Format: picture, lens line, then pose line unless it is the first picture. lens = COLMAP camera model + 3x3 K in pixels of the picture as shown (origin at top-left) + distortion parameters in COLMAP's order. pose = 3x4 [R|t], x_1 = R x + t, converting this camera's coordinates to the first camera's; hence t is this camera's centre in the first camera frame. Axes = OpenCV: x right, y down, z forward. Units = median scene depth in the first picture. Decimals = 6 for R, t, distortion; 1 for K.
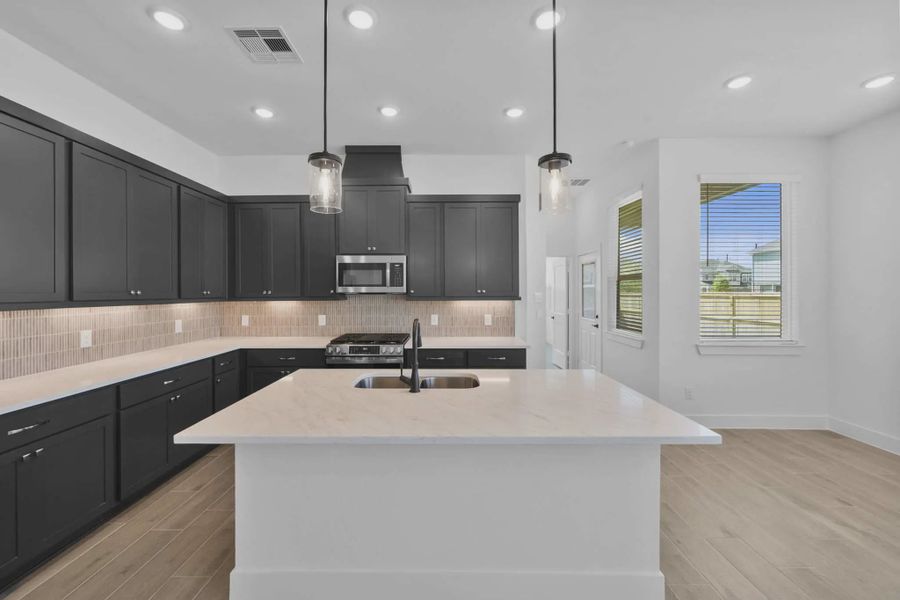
lens RADIAL K [[342.5, 0, 444.9], [0, 342.5, 293.7], [0, 0, 1]] dist [-0.008197, 0.000442]
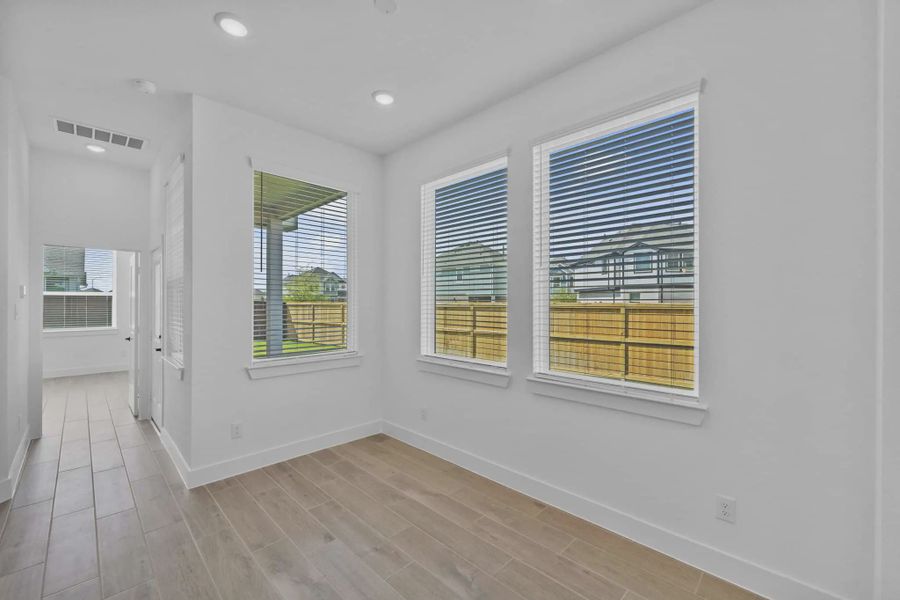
lens RADIAL K [[362.1, 0, 444.9], [0, 362.1, 301.7], [0, 0, 1]] dist [-0.001013, 0.000092]
pose [[0.690443, 0.006965, 0.723354, 0.439897], [-0.002871, 0.999972, -0.006888, -0.002579], [-0.723382, 0.002679, 0.690443, 0.069147]]
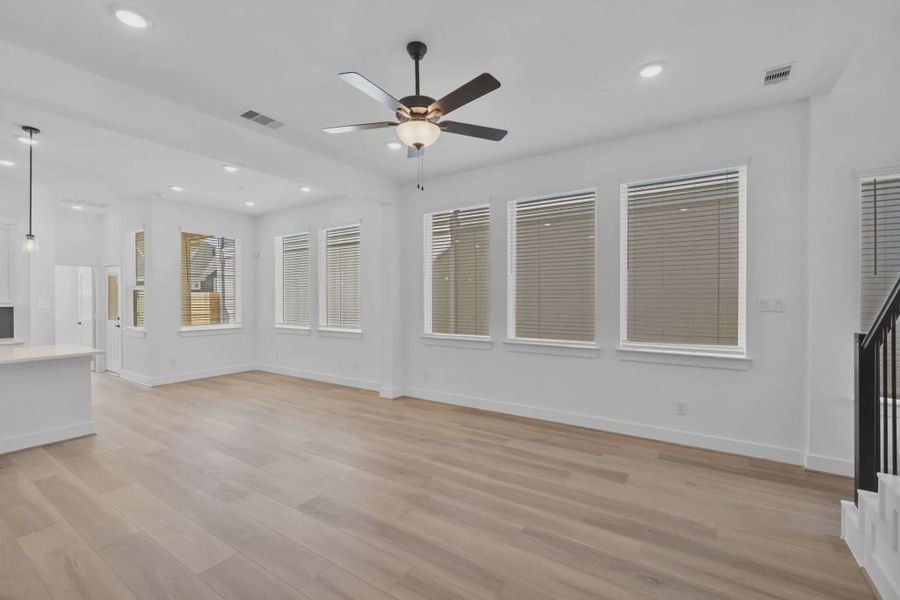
lens RADIAL K [[380.3, 0, 442.6], [0, 380.3, 298.8], [0, 0, 1]] dist [-0.003933, -0.000537]
pose [[0.539762, -0.002177, 0.841815, -0.103959], [0.002529, 0.999996, 0.000964, -0.003302], [-0.841814, 0.001609, 0.539765, -1.025680]]
